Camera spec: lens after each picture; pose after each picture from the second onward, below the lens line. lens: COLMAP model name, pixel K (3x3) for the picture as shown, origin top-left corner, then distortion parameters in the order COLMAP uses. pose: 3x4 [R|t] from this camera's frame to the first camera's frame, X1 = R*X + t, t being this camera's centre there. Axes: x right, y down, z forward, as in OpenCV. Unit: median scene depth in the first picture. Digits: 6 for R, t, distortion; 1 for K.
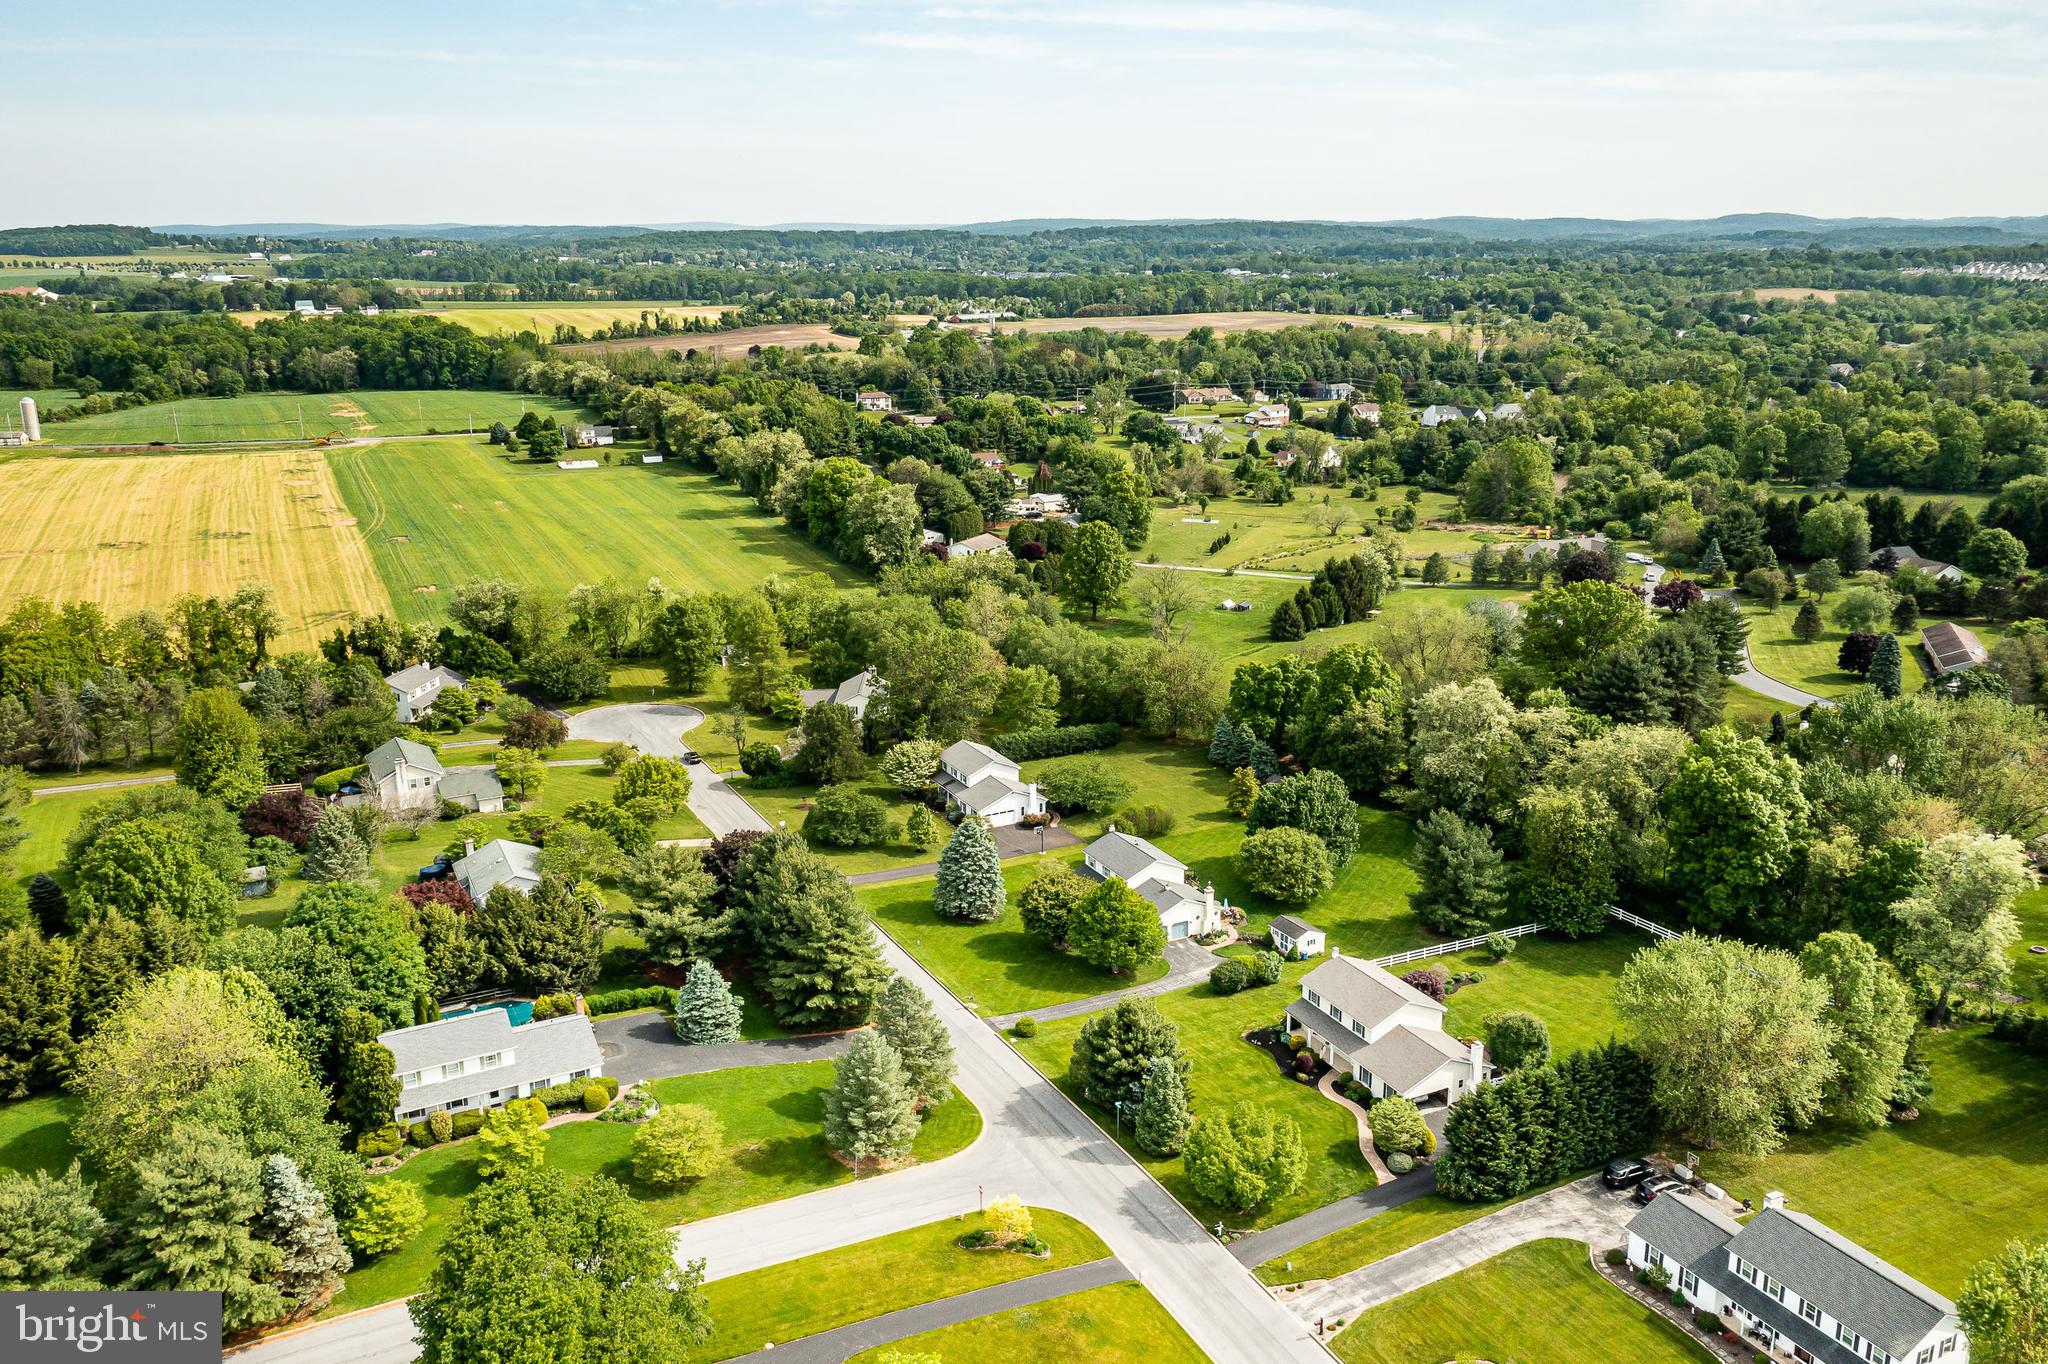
lens RADIAL K [[1634.0, 0, 1027.9], [0, 1634.0, 678.1], [0, 0, 1]] dist [-0.027304, 0.090945]
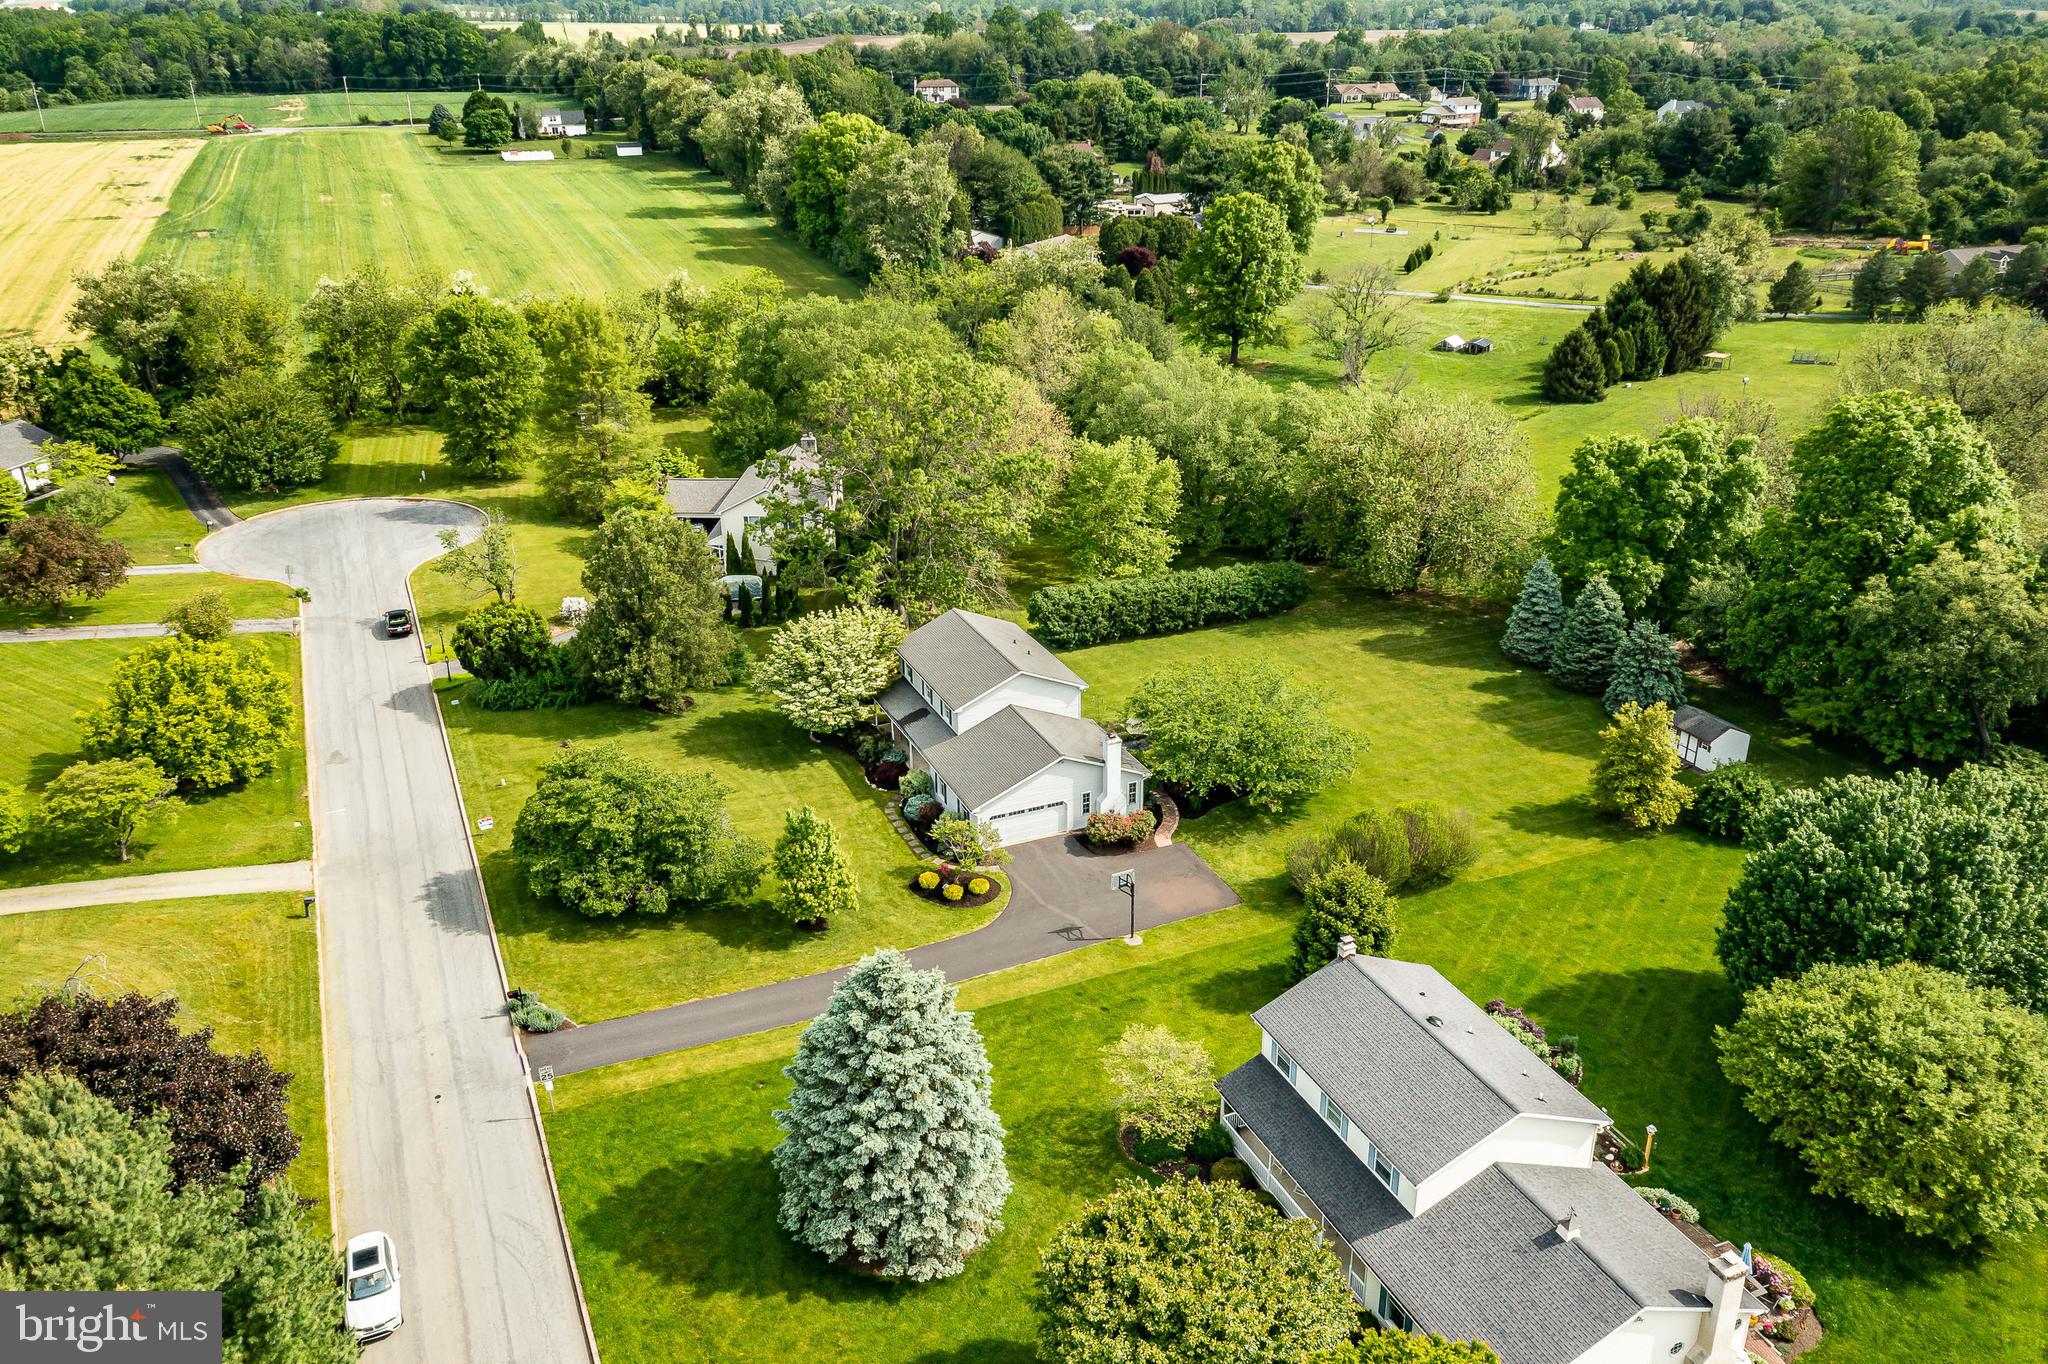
lens RADIAL K [[1656.9, 0, 1024.0], [0, 1656.9, 682.0], [0, 0, 1]] dist [0.029089, -0.009568]
pose [[0.997847, 0.024918, -0.060672, 0.003456], [-0.016391, 0.990410, 0.137182, -0.002220], [0.063508, -0.135892, 0.988686, 0.374878]]
